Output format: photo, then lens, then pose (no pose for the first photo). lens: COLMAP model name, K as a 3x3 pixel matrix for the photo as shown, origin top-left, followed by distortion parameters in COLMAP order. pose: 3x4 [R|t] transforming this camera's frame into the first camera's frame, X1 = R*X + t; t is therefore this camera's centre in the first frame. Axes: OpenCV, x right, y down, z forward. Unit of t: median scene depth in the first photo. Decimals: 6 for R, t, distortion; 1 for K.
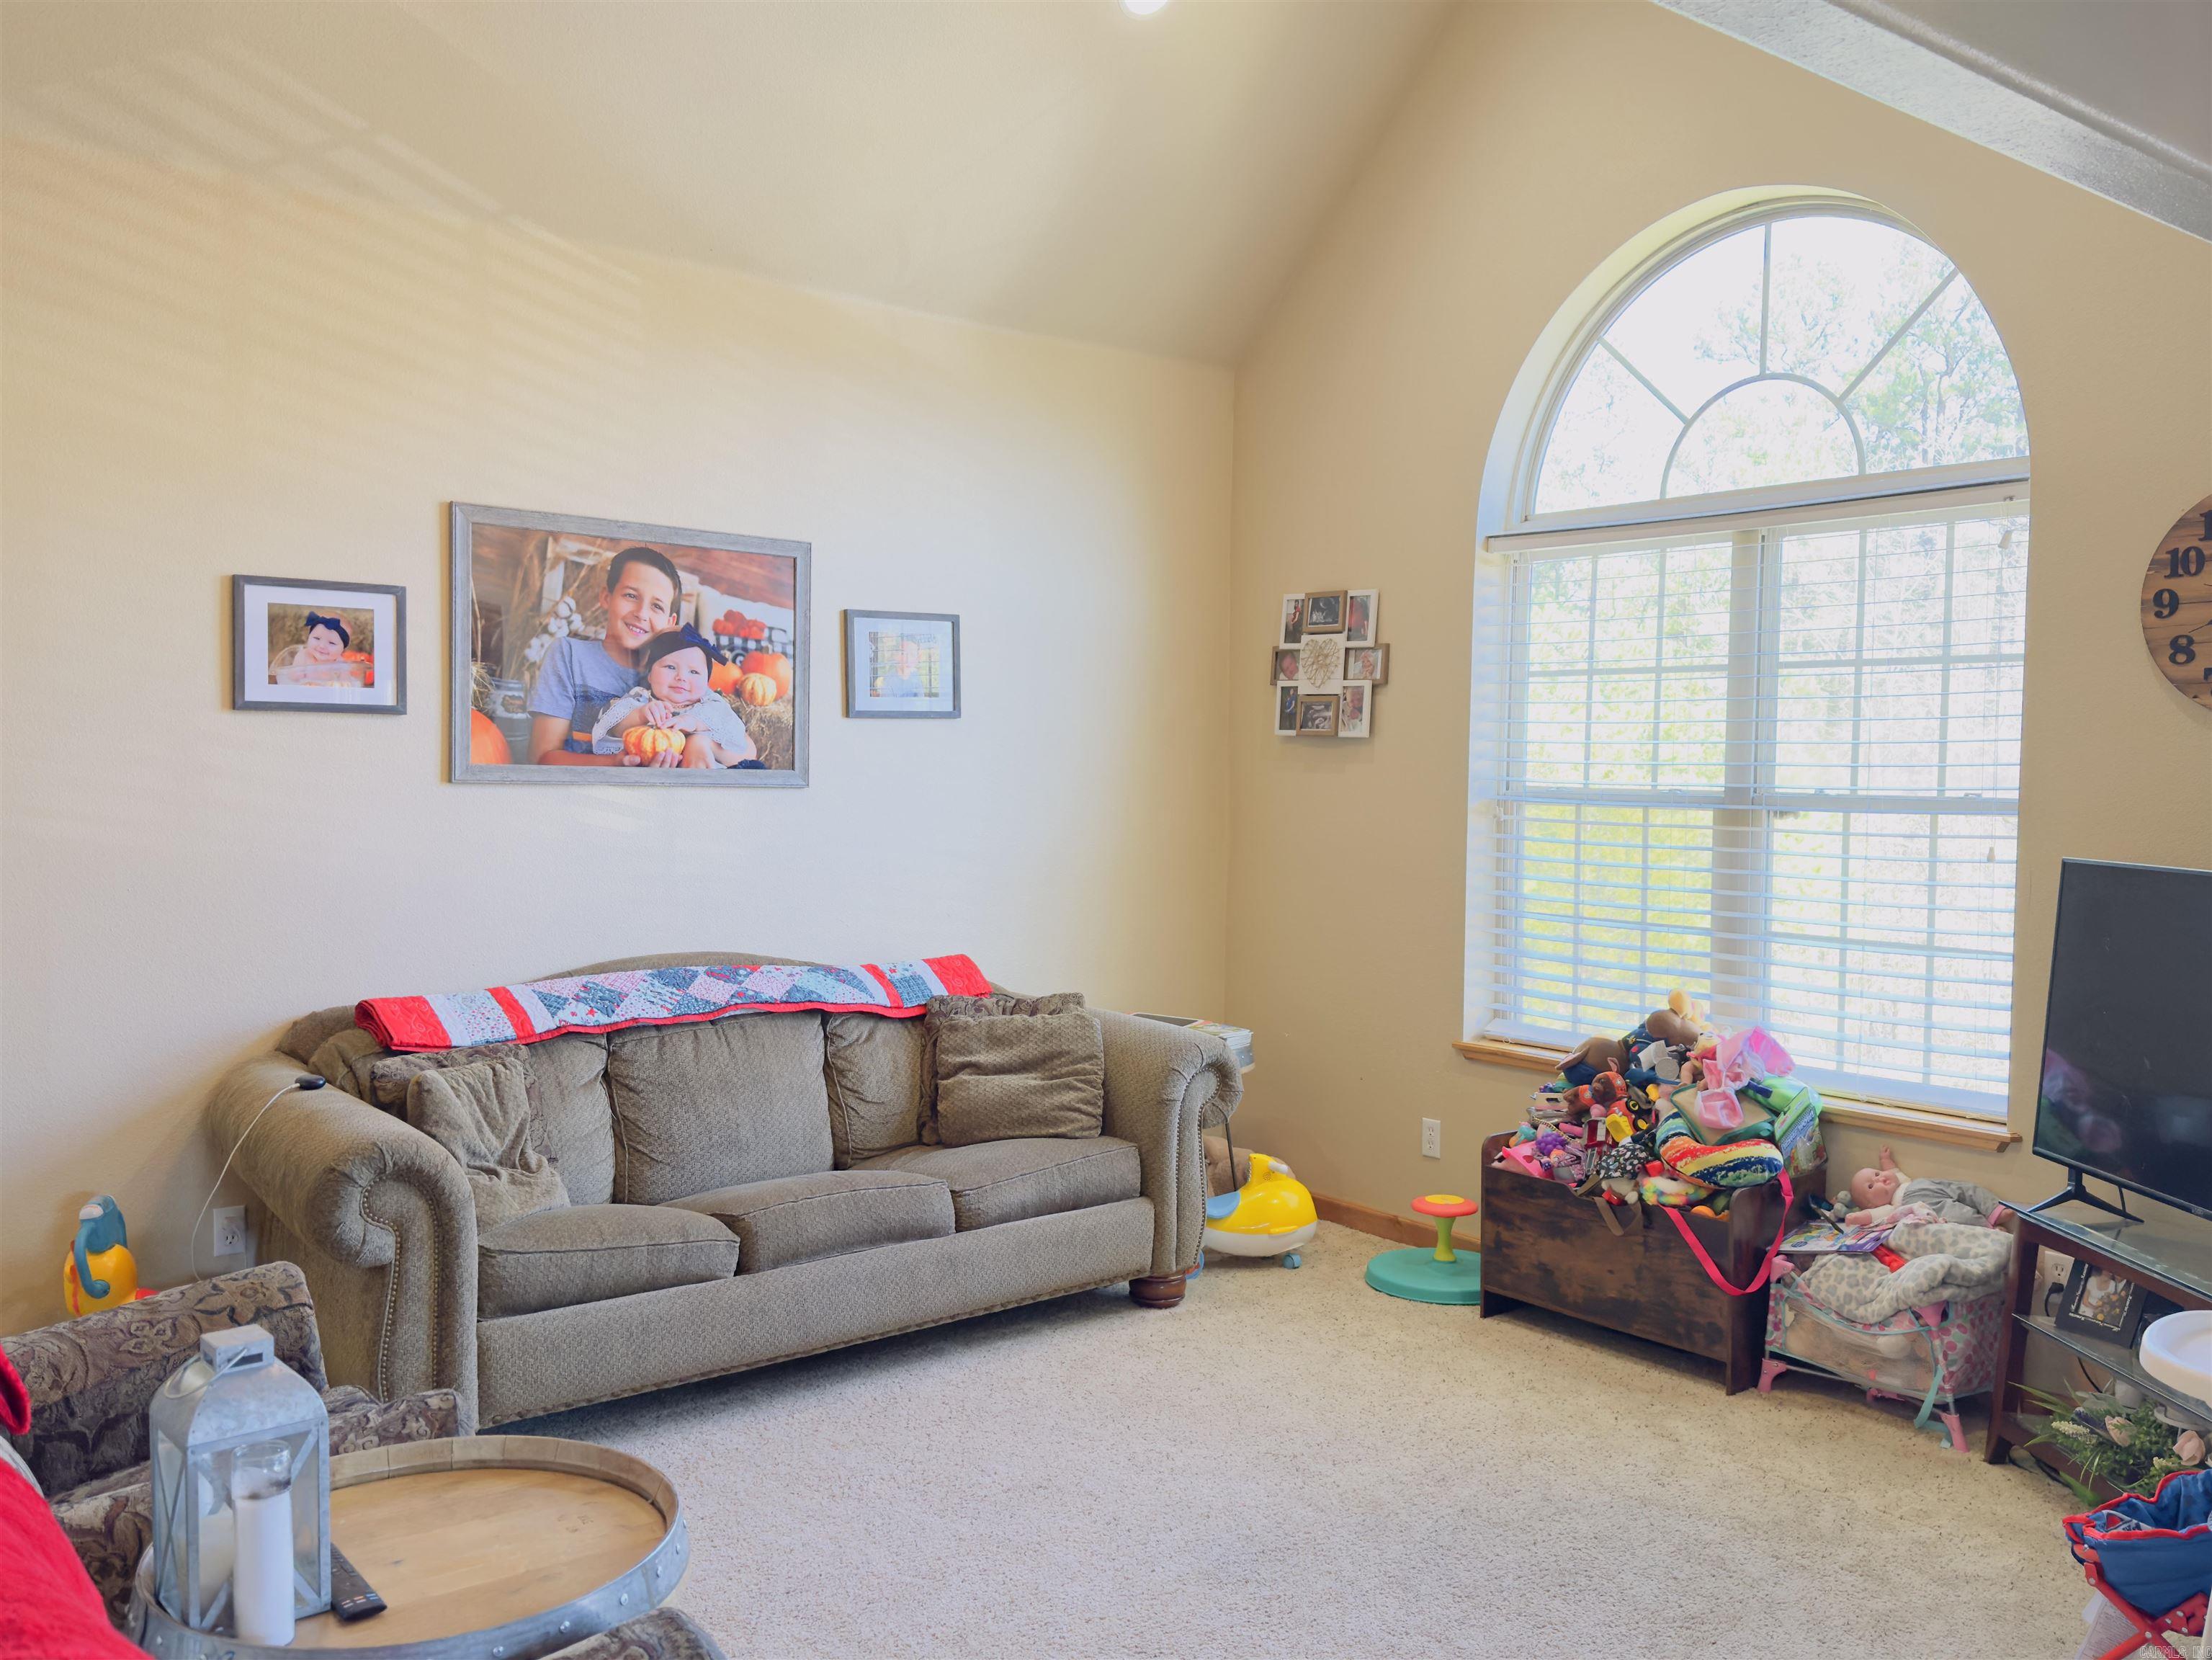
lens RADIAL K [[1859.0, 0, 1106.0], [0, 1859.0, 830.0], [0, 0, 1]] dist [0.139257, -0.262672]
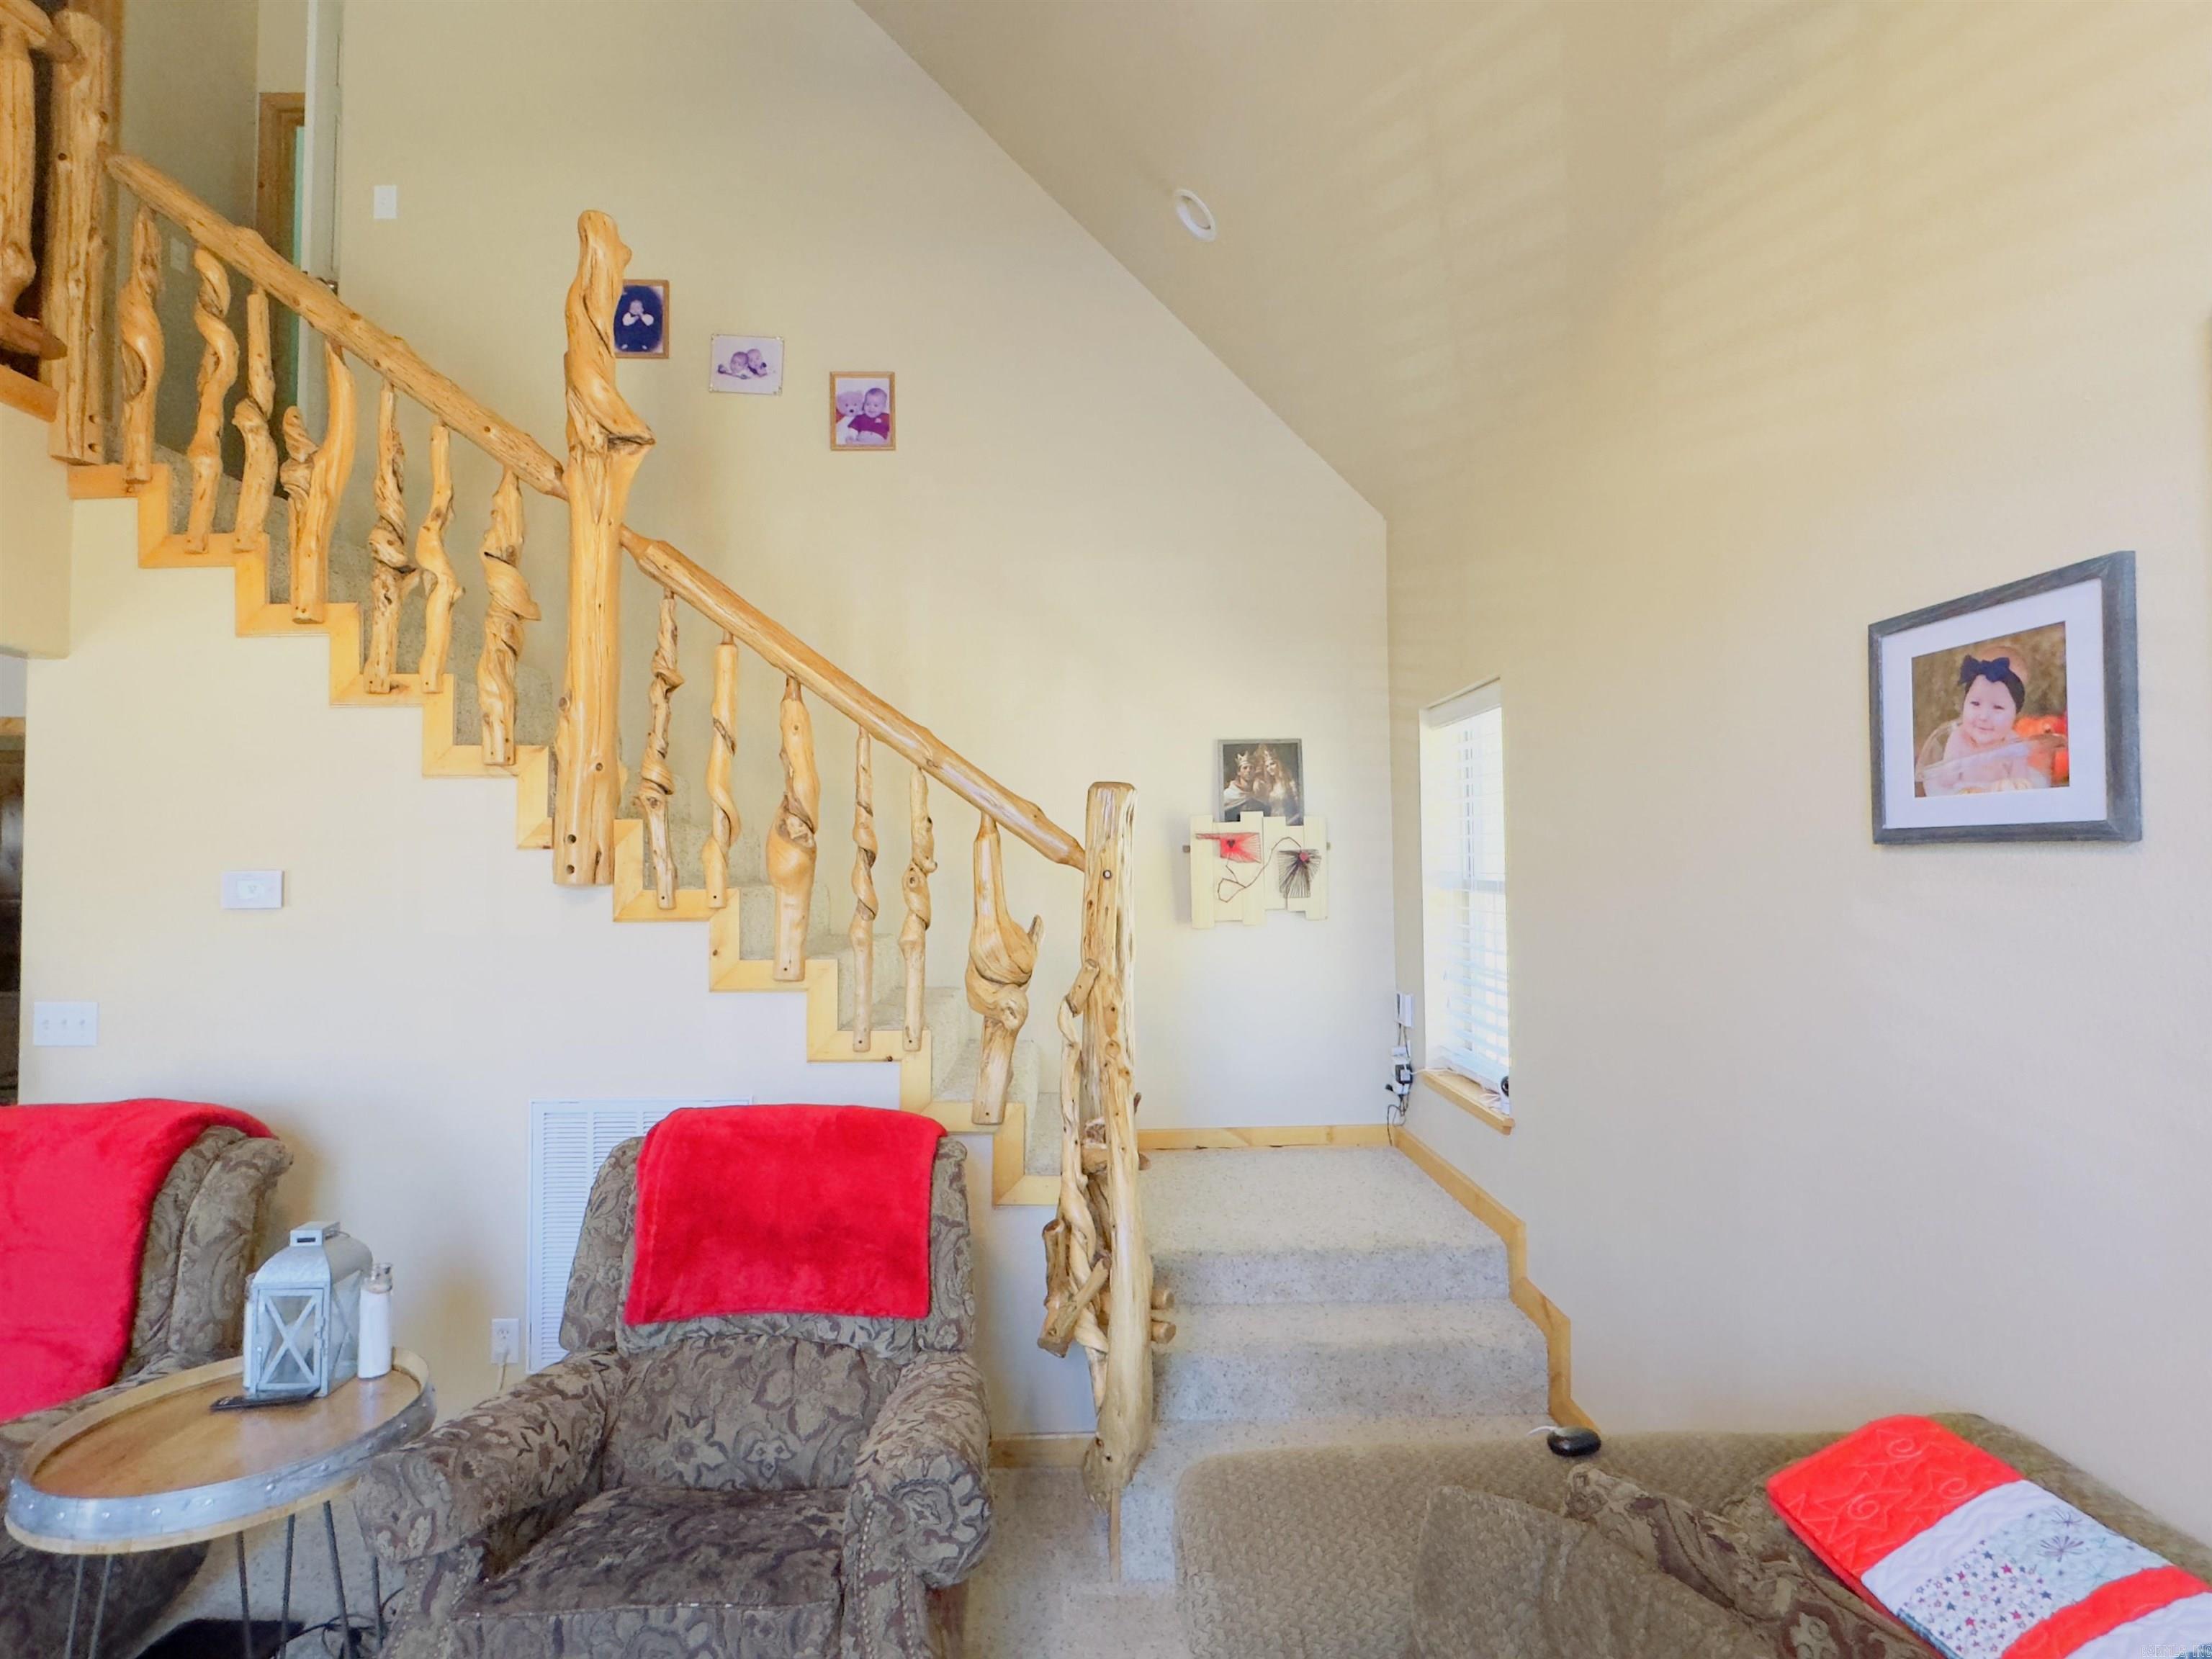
lens RADIAL K [[1135.4, 0, 1106.0], [0, 1135.4, 829.5], [0, 0, 1]] dist [0.001065, -0.000775]
pose [[-0.607525, -0.028856, -0.793776, -0.017120], [-0.028041, 0.999496, -0.014873, -0.053870], [0.793805, 0.013223, -0.608028, 0.990614]]
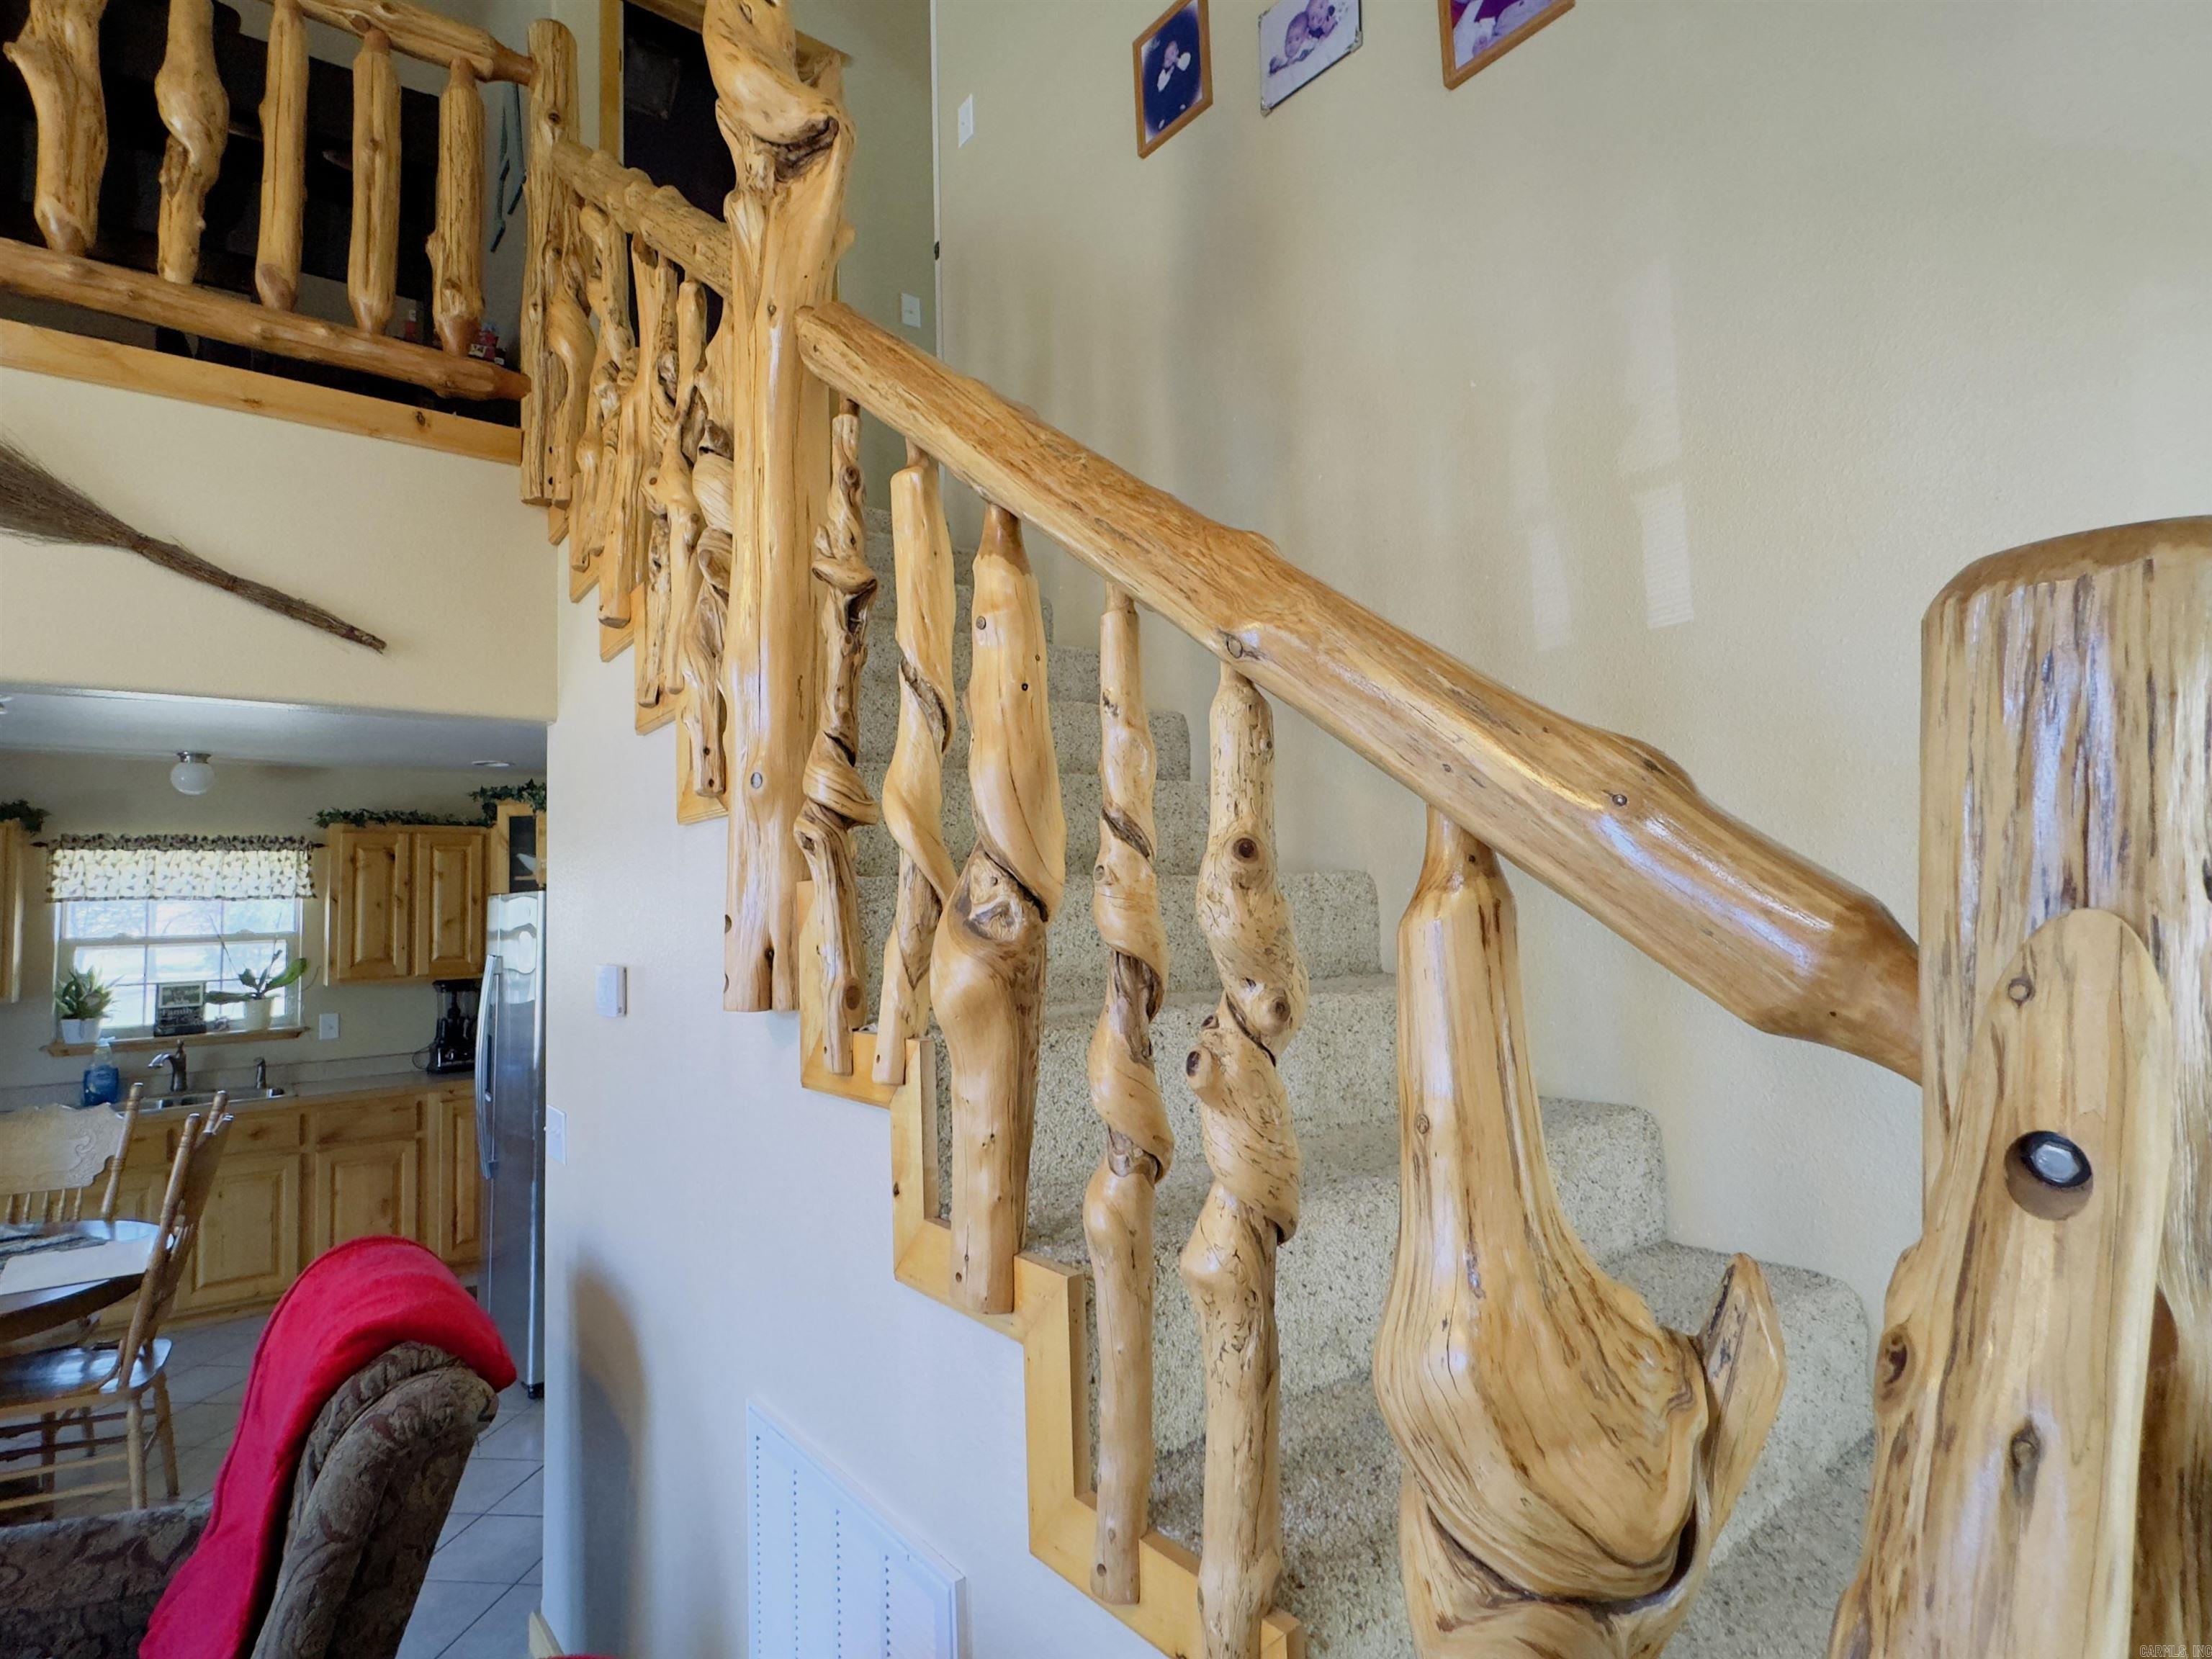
lens RADIAL K [[1130.2, 0, 1091.6], [0, 1130.2, 821.8], [0, 0, 1]] dist [-0.000574, -0.001458]
pose [[-0.999555, 0.021959, 0.020178, -0.456356], [0.021119, 0.998939, -0.040921, -0.063463], [-0.021055, -0.040476, -0.998959, 0.693498]]
